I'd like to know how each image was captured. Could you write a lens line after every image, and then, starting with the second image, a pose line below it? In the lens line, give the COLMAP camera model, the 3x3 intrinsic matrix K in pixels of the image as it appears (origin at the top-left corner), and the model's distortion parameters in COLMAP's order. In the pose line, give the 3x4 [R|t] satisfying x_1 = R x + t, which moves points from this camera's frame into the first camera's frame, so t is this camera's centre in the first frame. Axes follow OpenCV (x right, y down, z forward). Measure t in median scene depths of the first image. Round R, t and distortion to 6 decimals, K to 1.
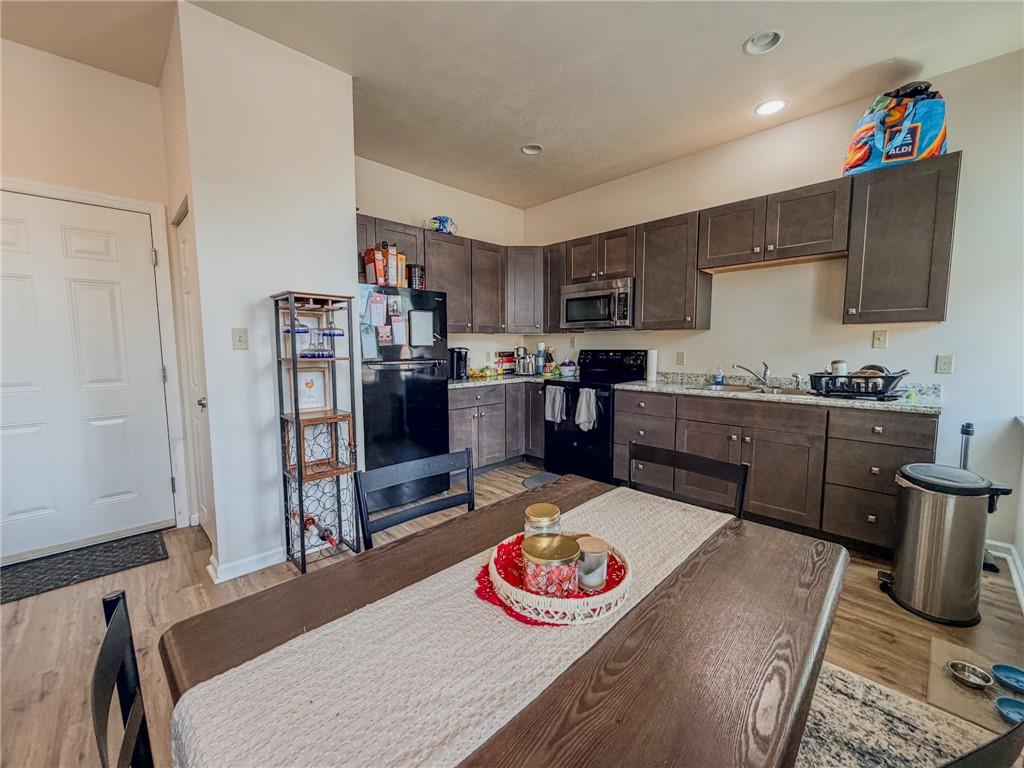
lens RADIAL K [[411.6, 0, 510.3], [0, 411.6, 383.2], [0, 0, 1]] dist [-0.001006, -0.000329]
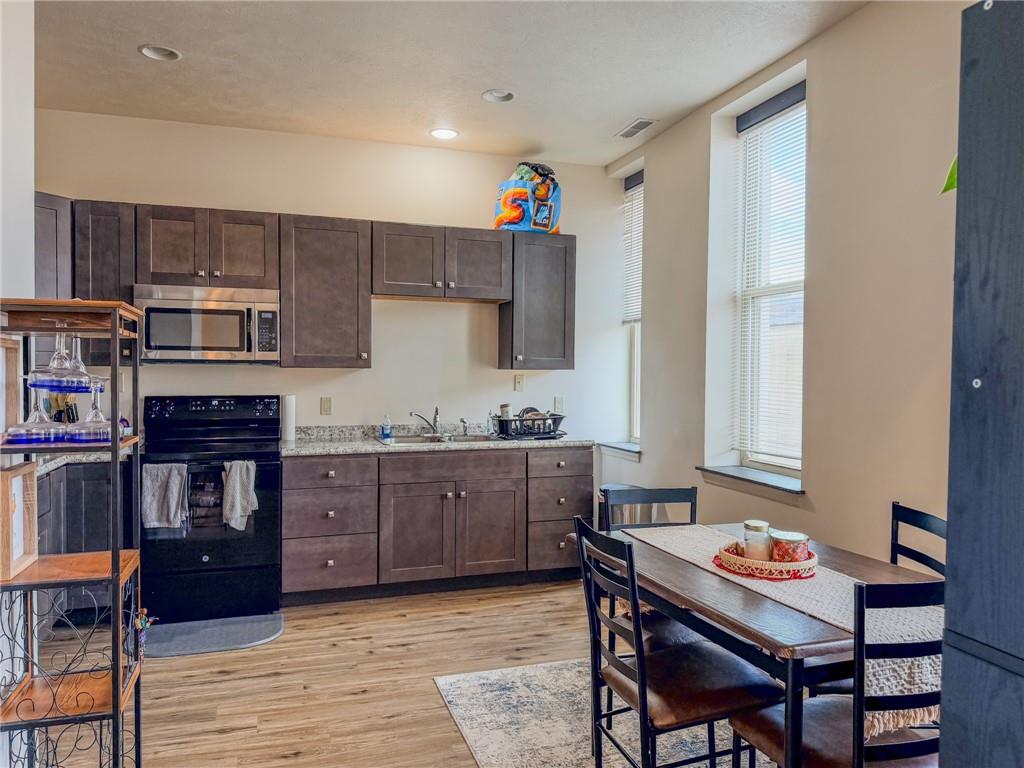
lens RADIAL K [[732.2, 0, 512.0], [0, 732.2, 387.4], [0, 0, 1]] dist [0.120096, -0.223309]
pose [[0.443035, -0.014095, 0.896394, -0.643262], [0.075097, 0.996946, -0.021440, -0.043171], [-0.893354, 0.076815, 0.442740, 0.134926]]
